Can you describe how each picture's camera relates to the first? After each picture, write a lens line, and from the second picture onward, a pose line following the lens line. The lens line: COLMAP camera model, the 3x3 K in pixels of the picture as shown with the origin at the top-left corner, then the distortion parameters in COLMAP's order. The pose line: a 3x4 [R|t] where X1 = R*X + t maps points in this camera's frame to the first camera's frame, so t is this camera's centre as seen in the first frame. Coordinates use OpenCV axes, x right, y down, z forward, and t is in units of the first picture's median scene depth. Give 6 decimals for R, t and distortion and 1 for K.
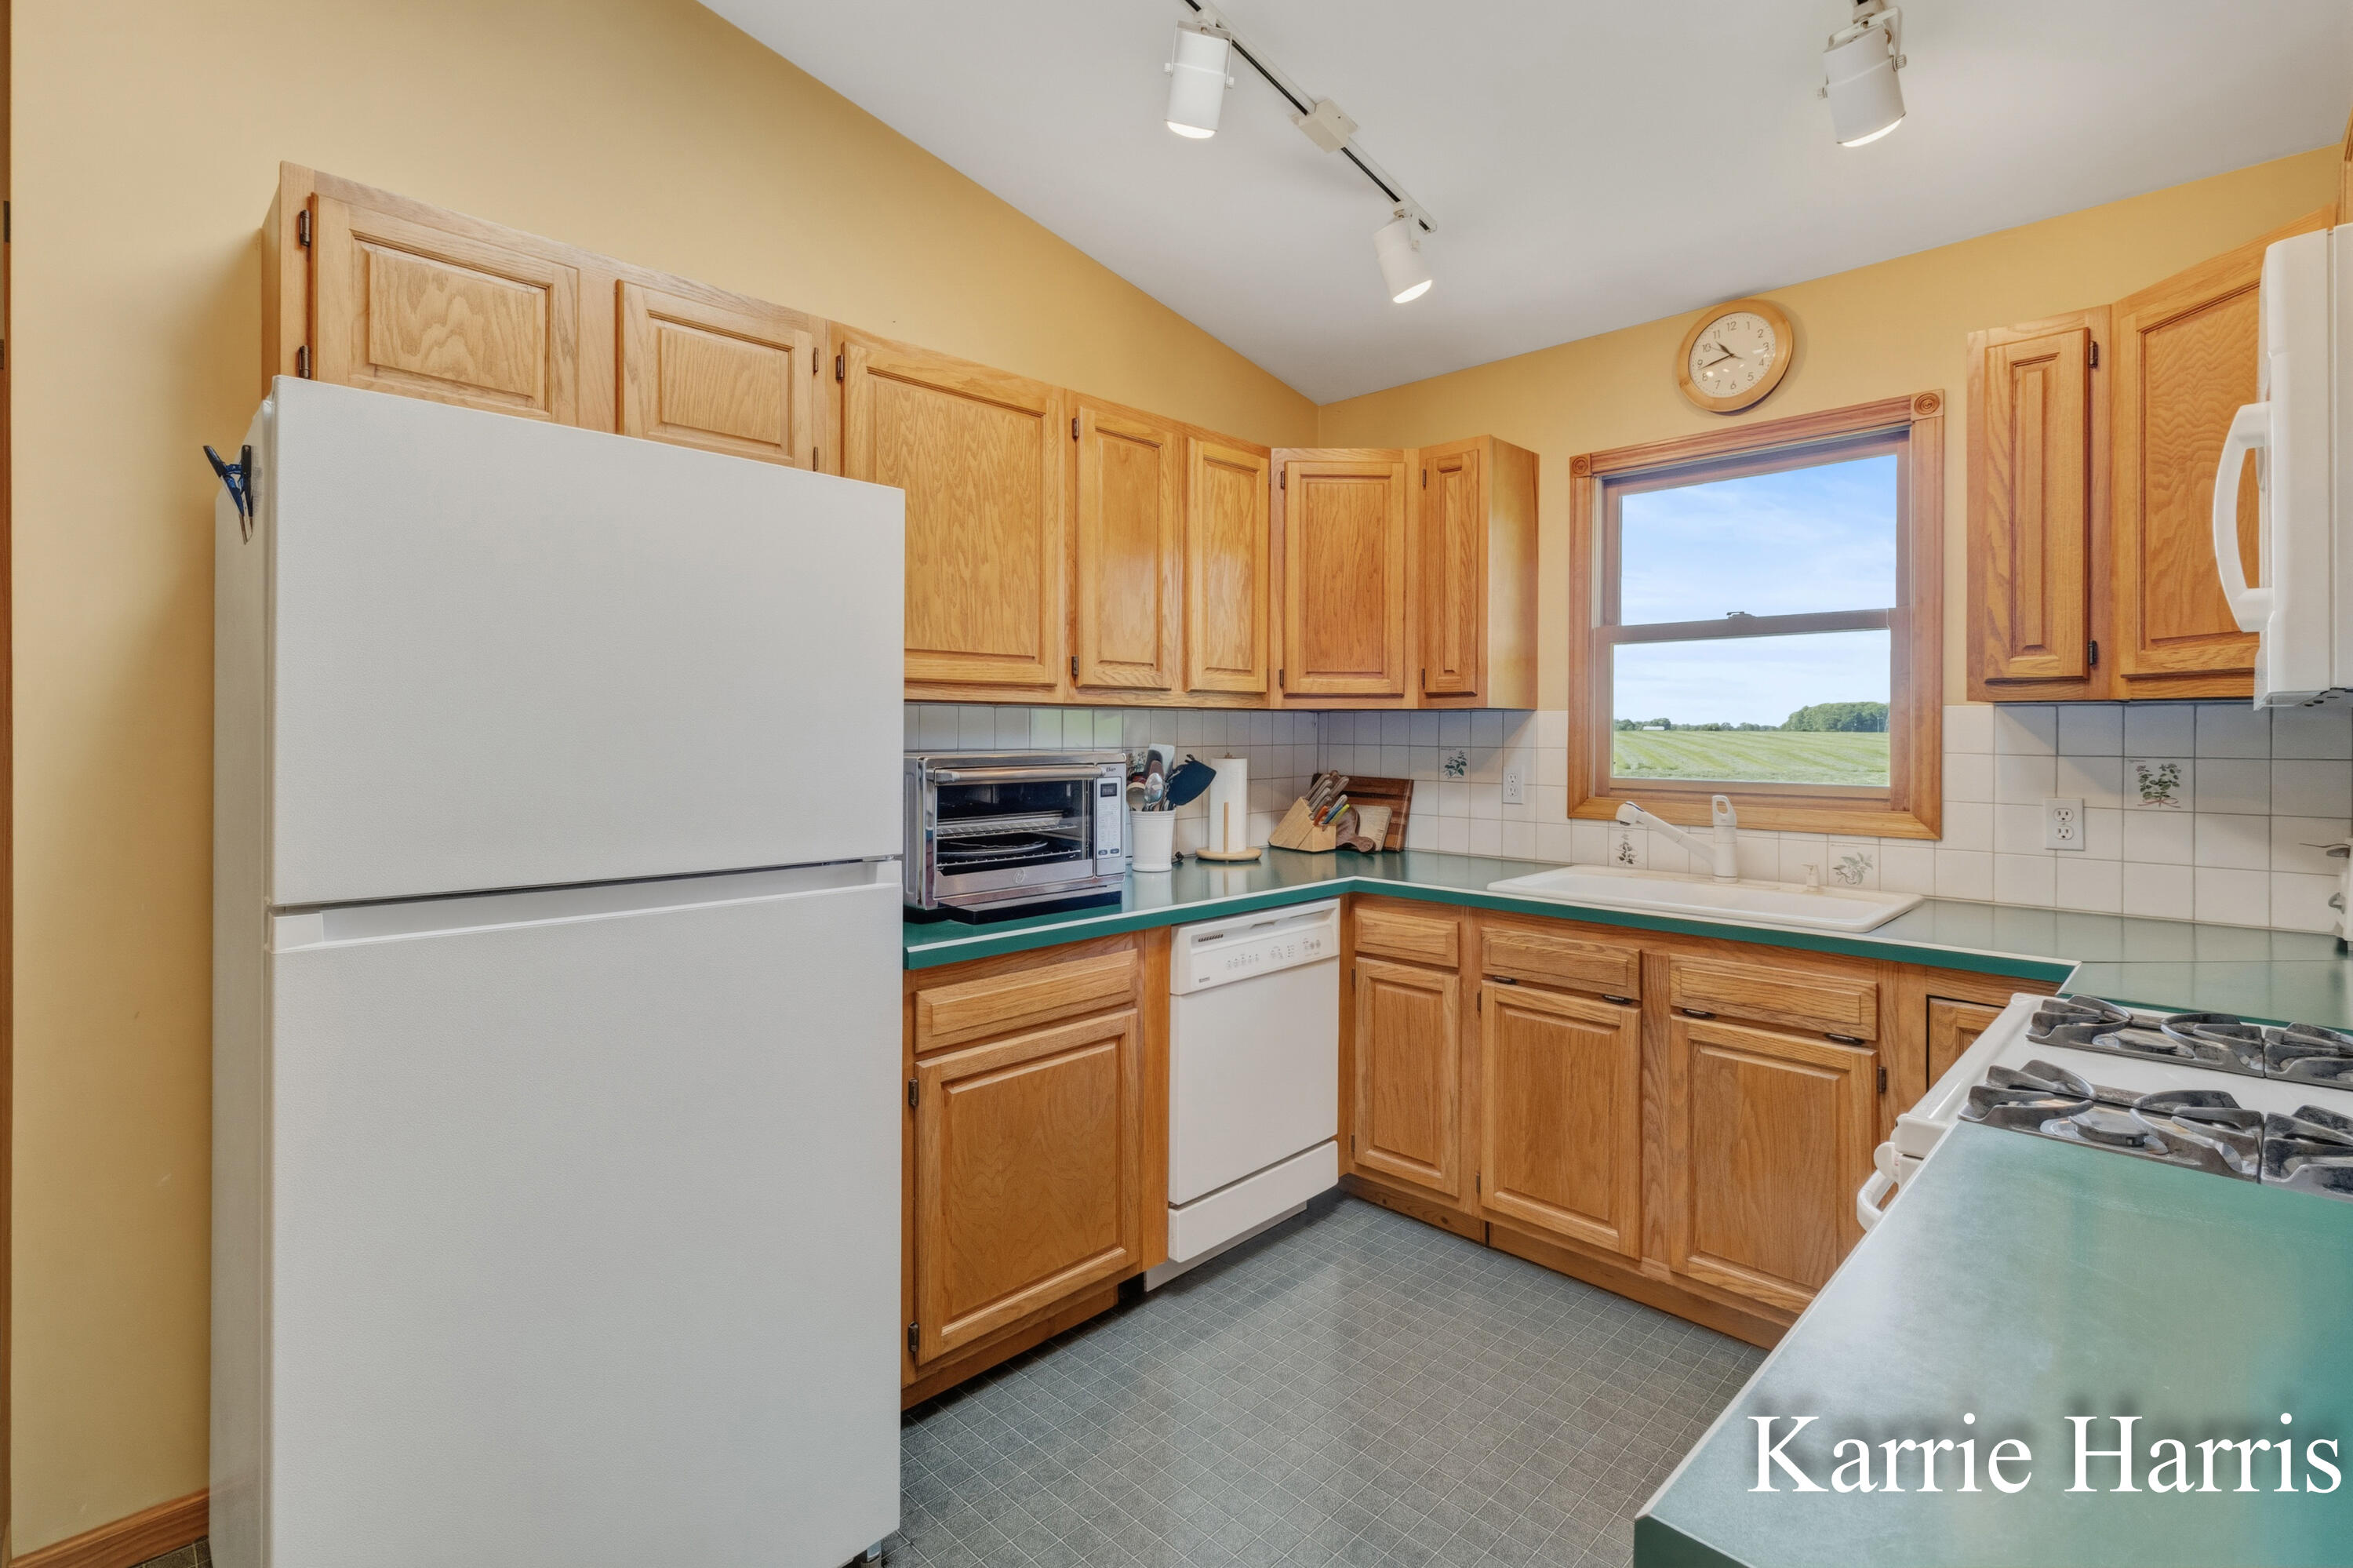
lens RADIAL K [[1081.9, 0, 1185.2], [0, 1081.9, 728.7], [0, 0, 1]] dist [-0.000927, -0.000034]
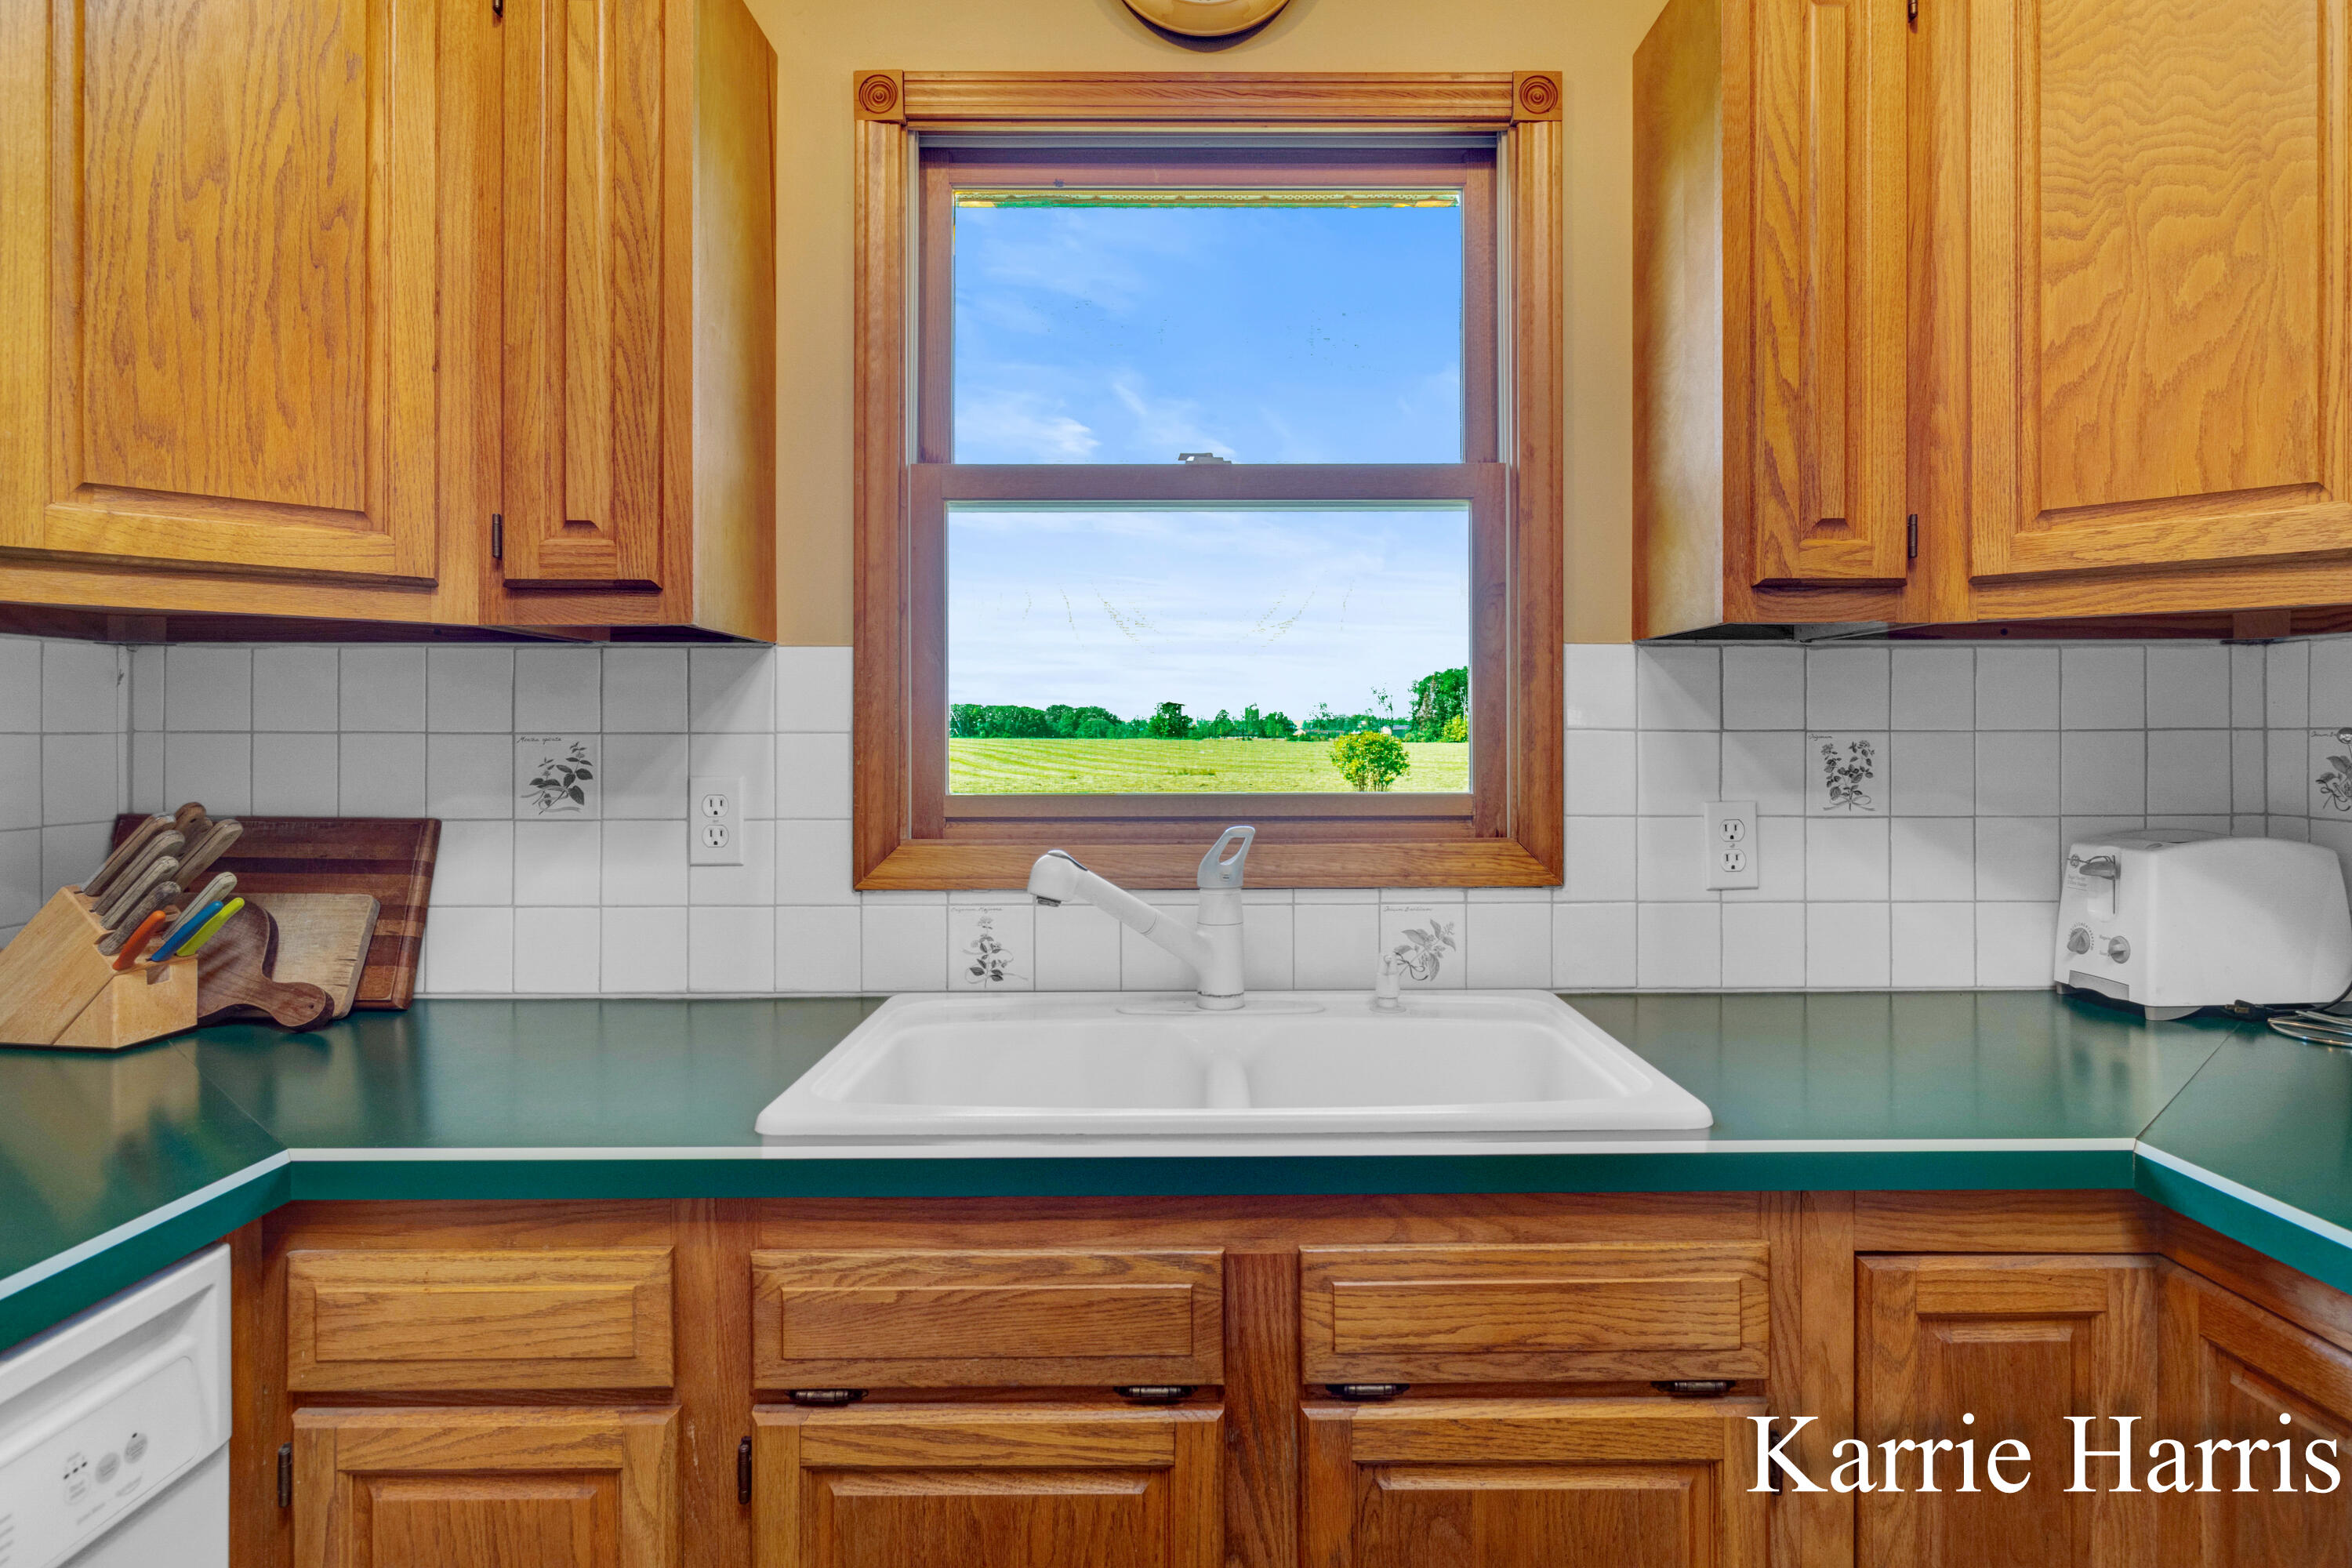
lens RADIAL K [[1296.6, 0, 1182.2], [0, 1296.6, 741.8], [0, 0, 1]] dist [-0.000906, -0.002036]
pose [[0.695952, -0.005759, 0.718066, 0.074420], [0.003484, 0.999983, 0.004643, 0.021806], [-0.718080, -0.000729, 0.695960, 0.588142]]
